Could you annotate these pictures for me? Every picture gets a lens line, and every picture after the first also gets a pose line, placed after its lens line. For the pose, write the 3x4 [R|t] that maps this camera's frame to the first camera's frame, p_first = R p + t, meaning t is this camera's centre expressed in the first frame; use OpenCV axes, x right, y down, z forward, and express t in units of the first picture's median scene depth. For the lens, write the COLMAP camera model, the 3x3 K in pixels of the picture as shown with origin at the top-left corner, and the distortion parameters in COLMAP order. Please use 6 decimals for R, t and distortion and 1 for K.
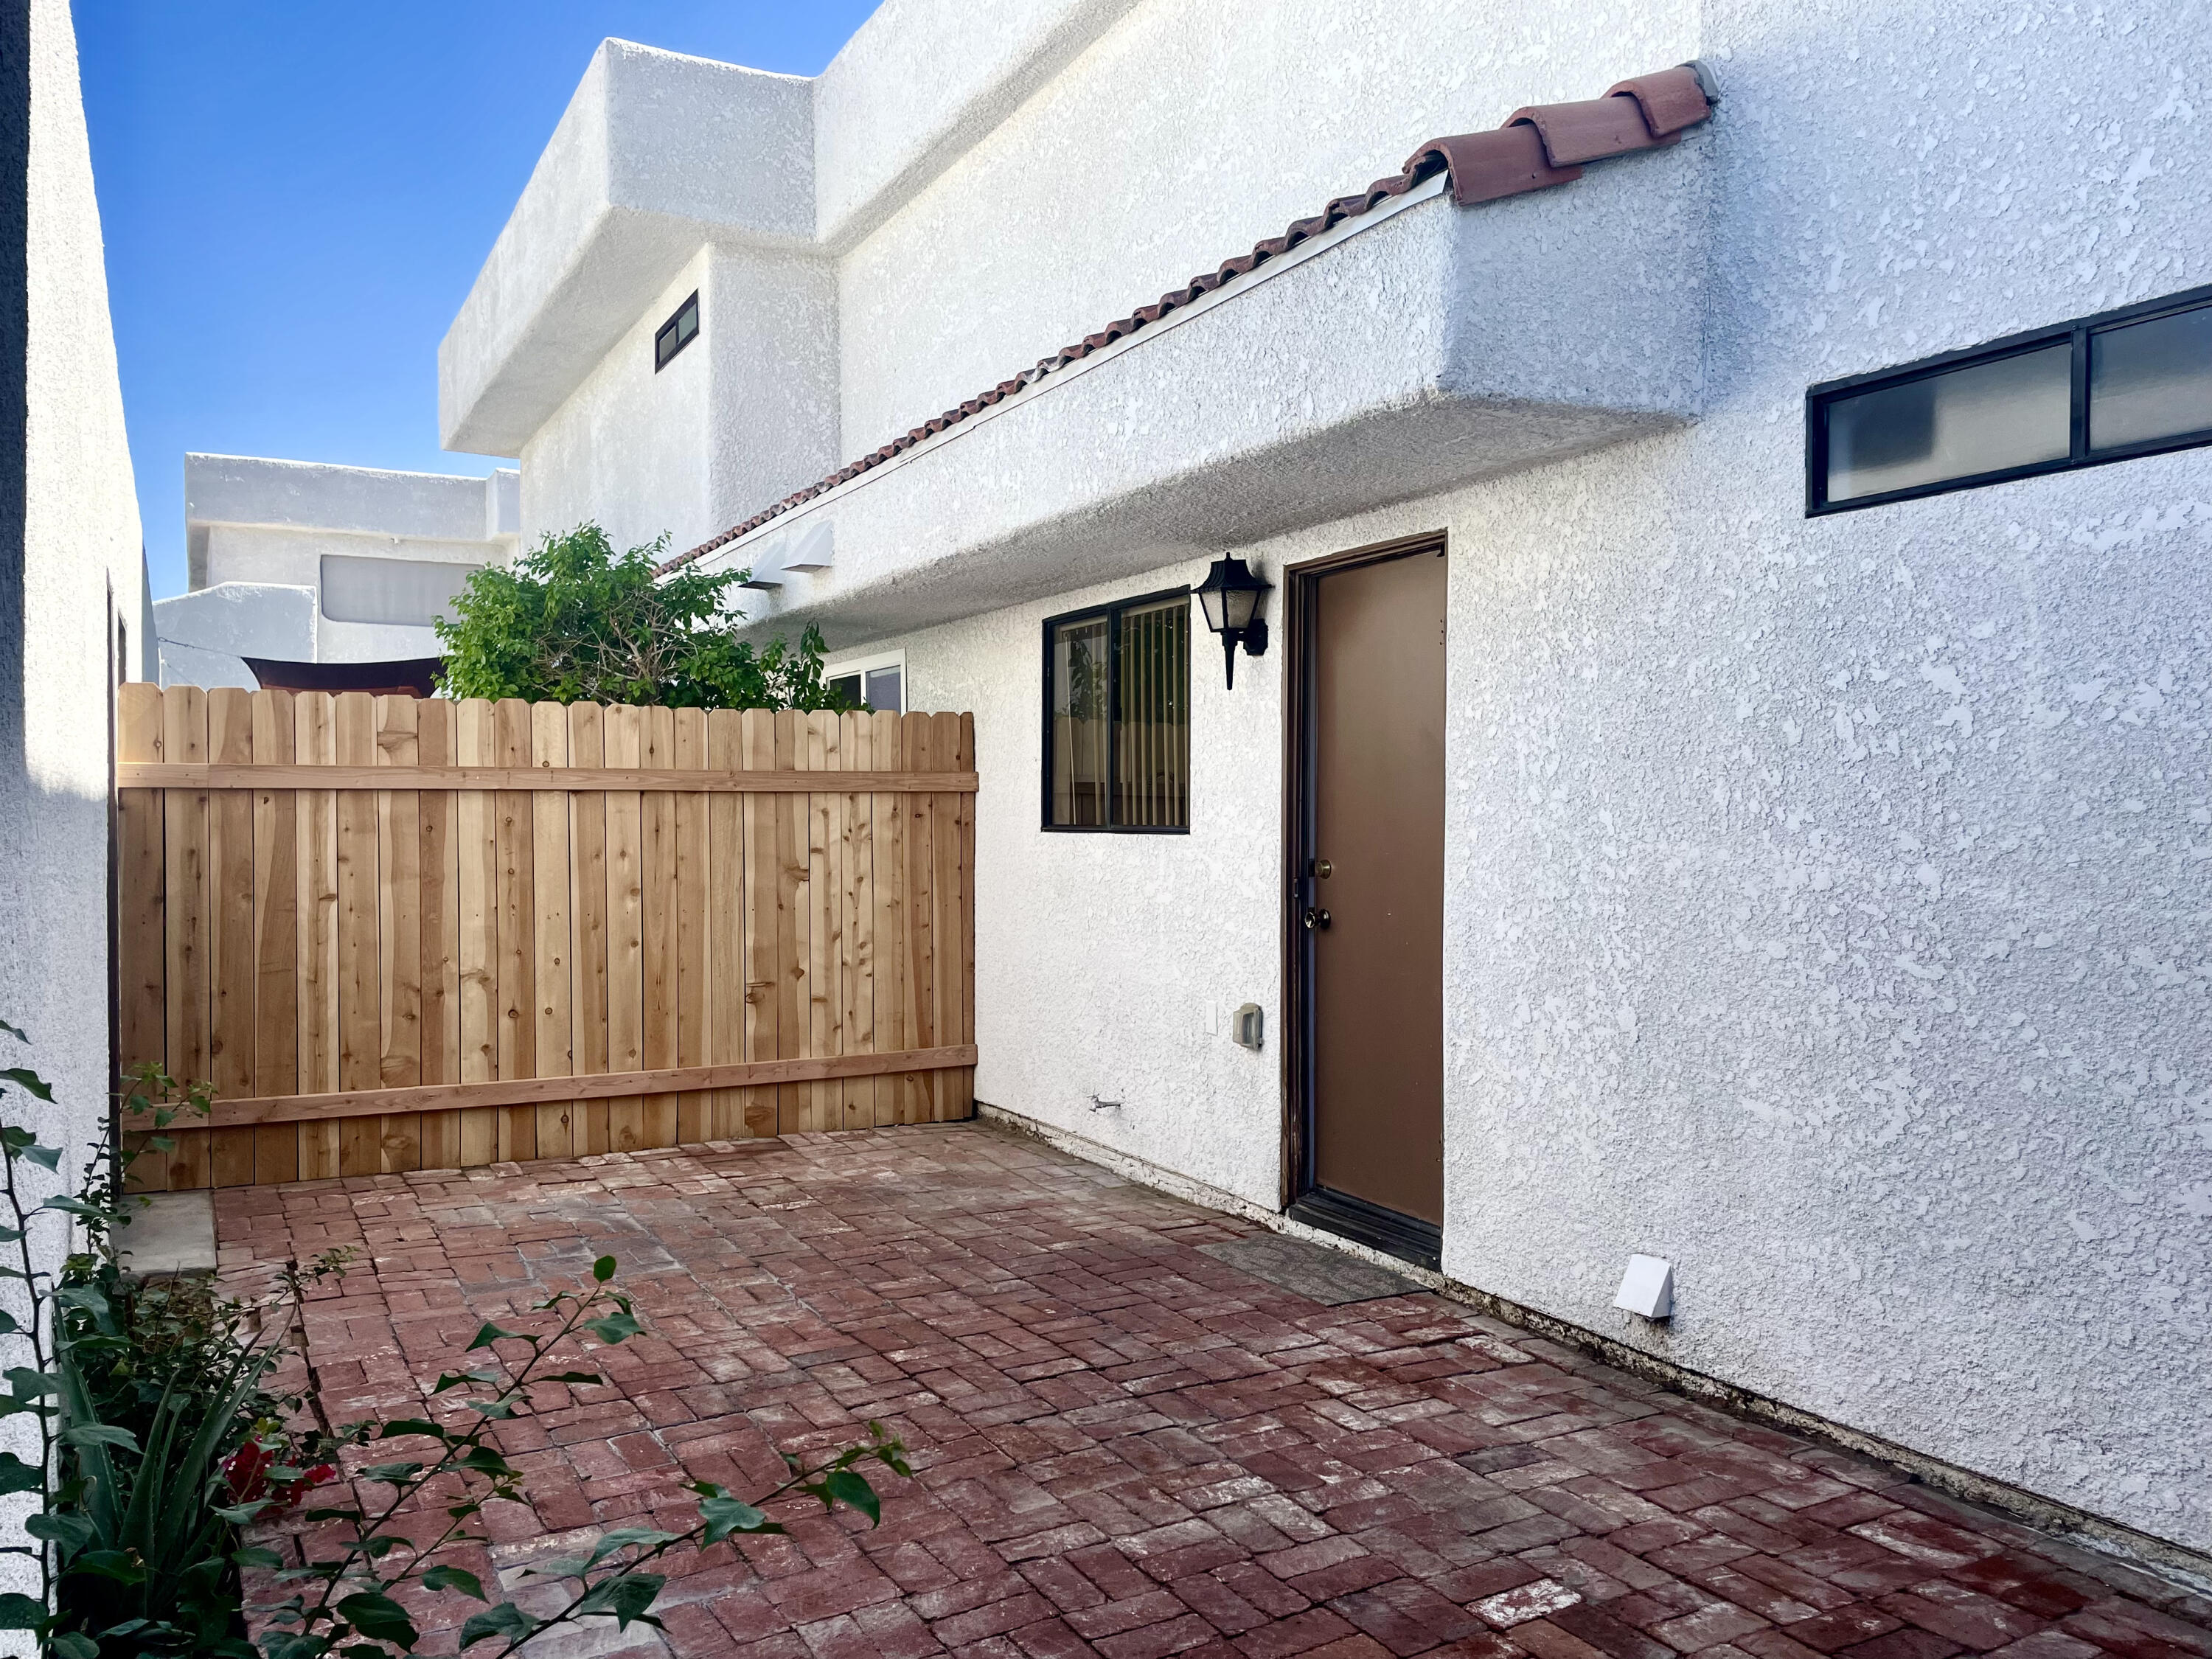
lens RADIAL K [[1673.4, 0, 1103.1], [0, 1673.4, 852.3], [0, 0, 1]] dist [0.099852, -0.129940]
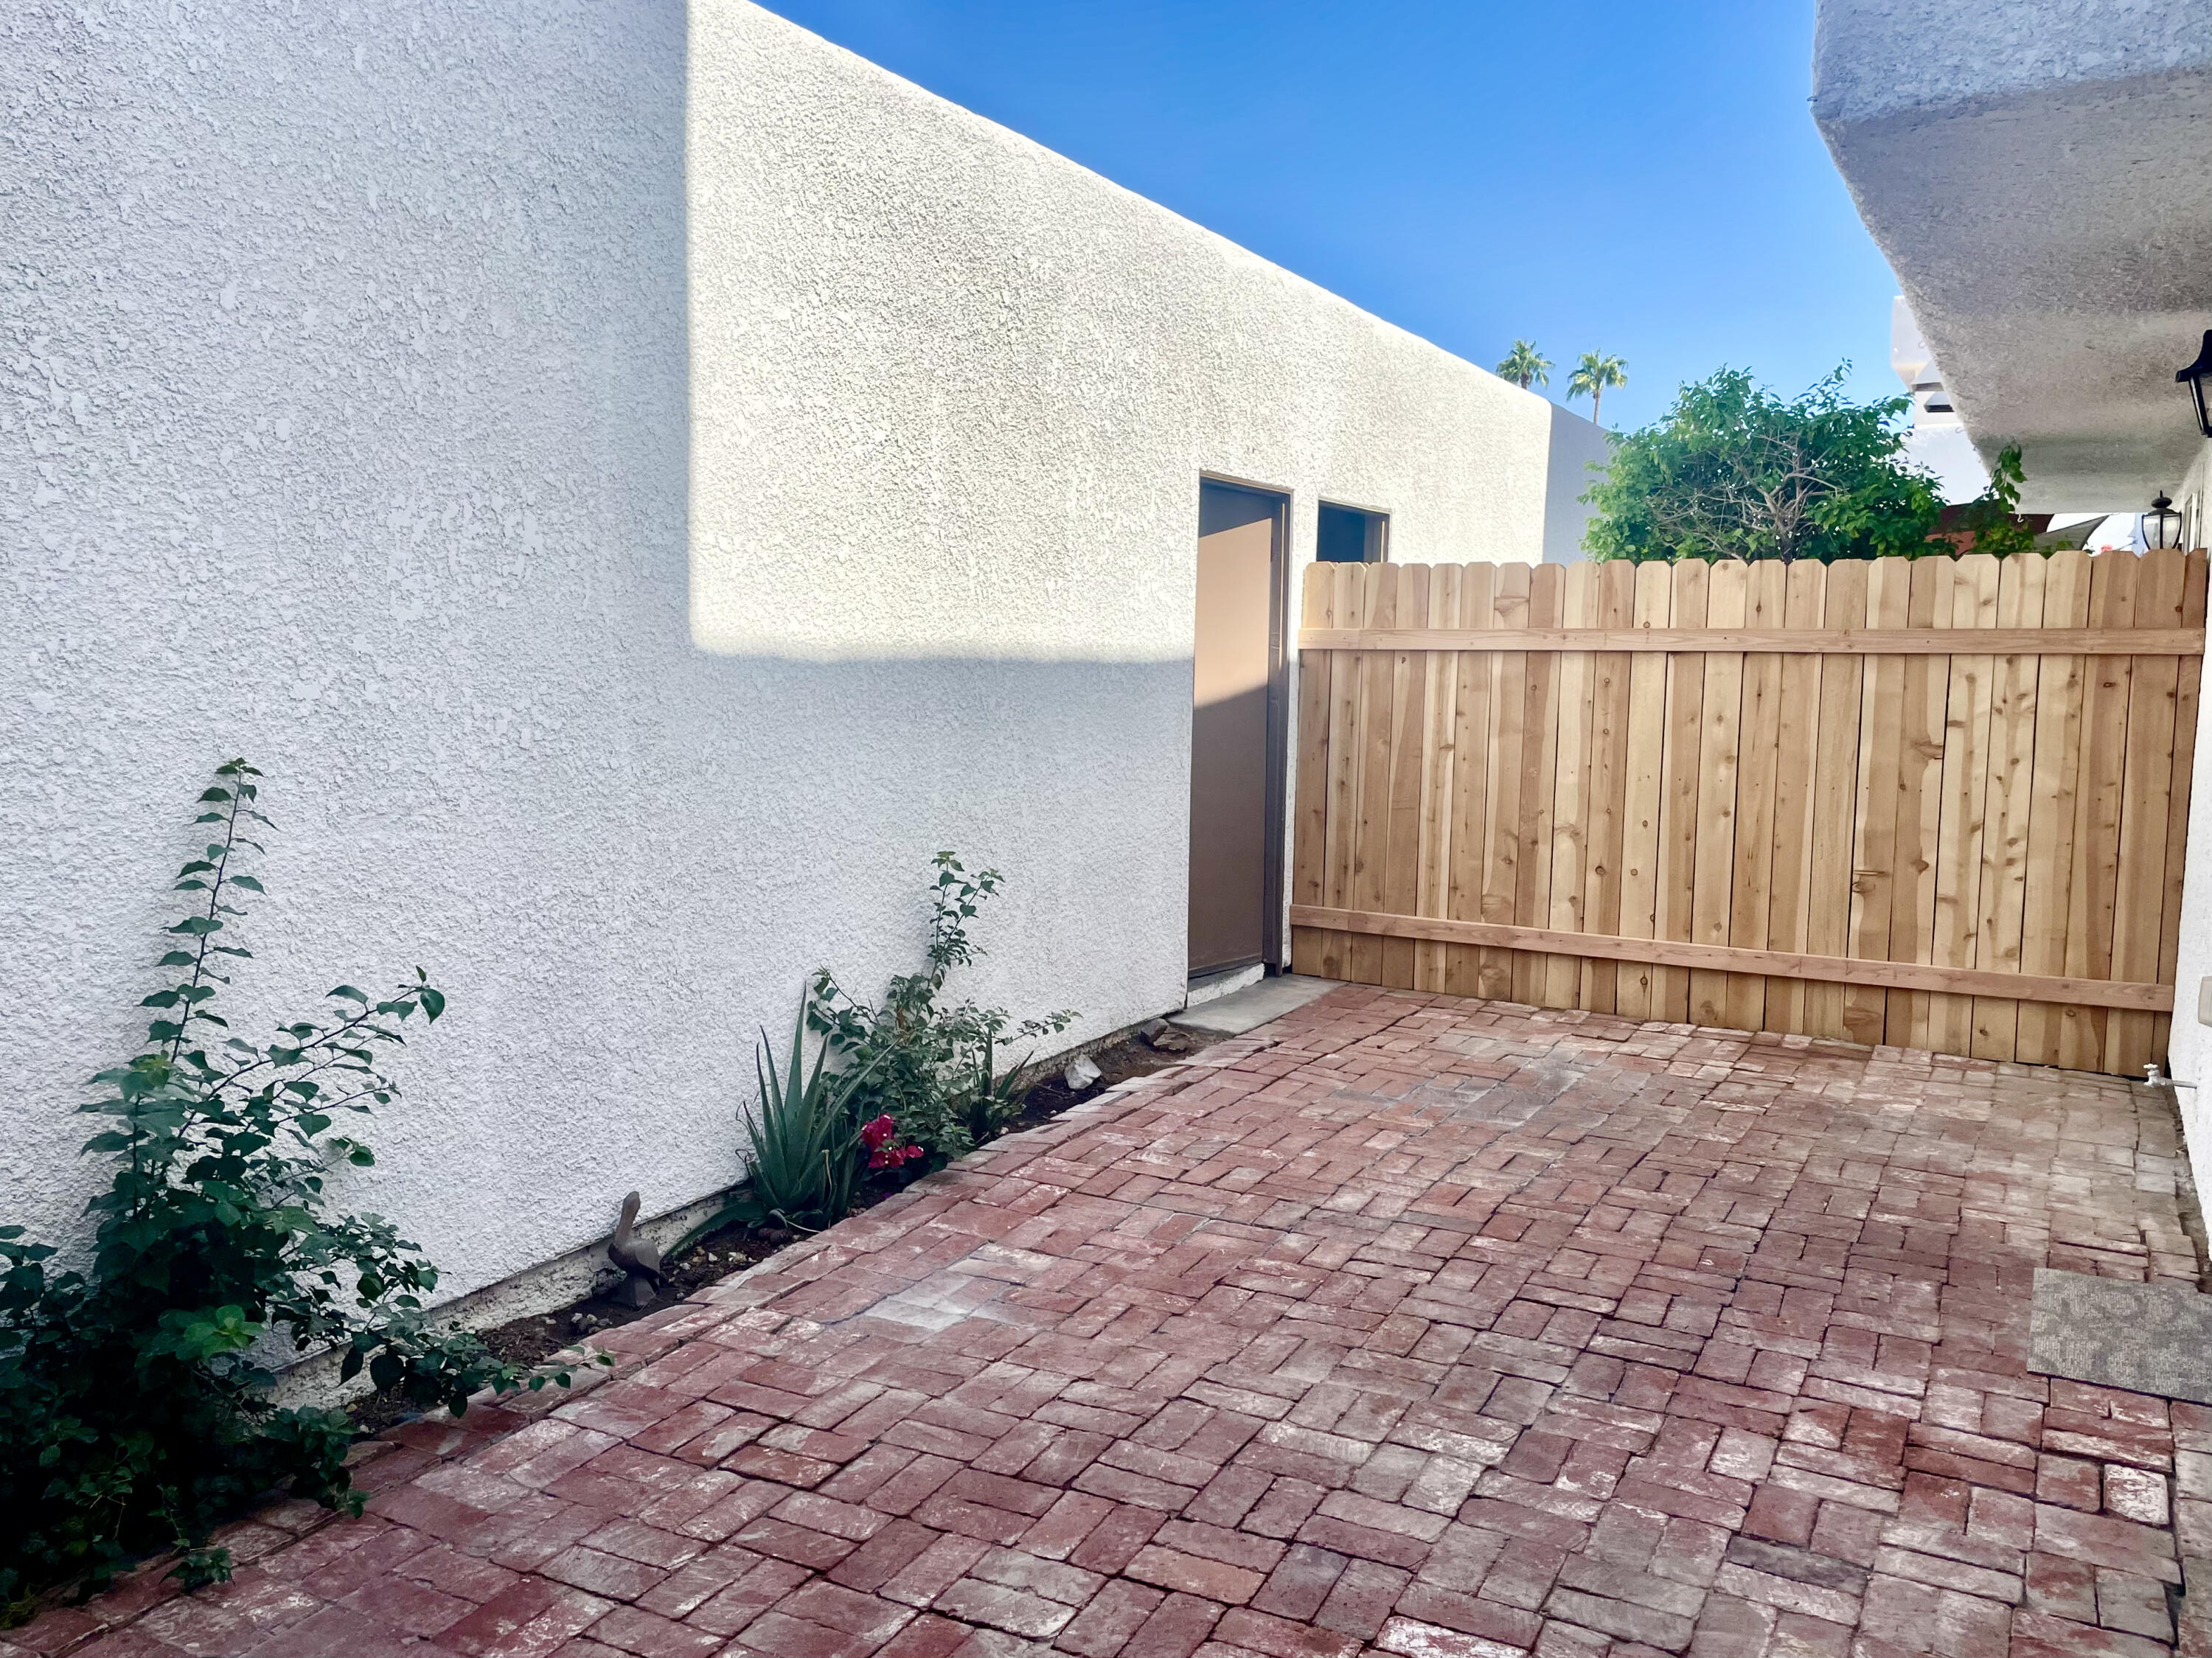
lens RADIAL K [[1737.3, 0, 1106.0], [0, 1737.3, 829.0], [0, 0, 1]] dist [0.101968, -0.132473]
pose [[0.536461, 0.094171, -0.838655, 0.390040], [-0.033711, 0.995353, 0.090203, -0.015731], [0.843252, -0.020118, 0.537142, 0.182126]]
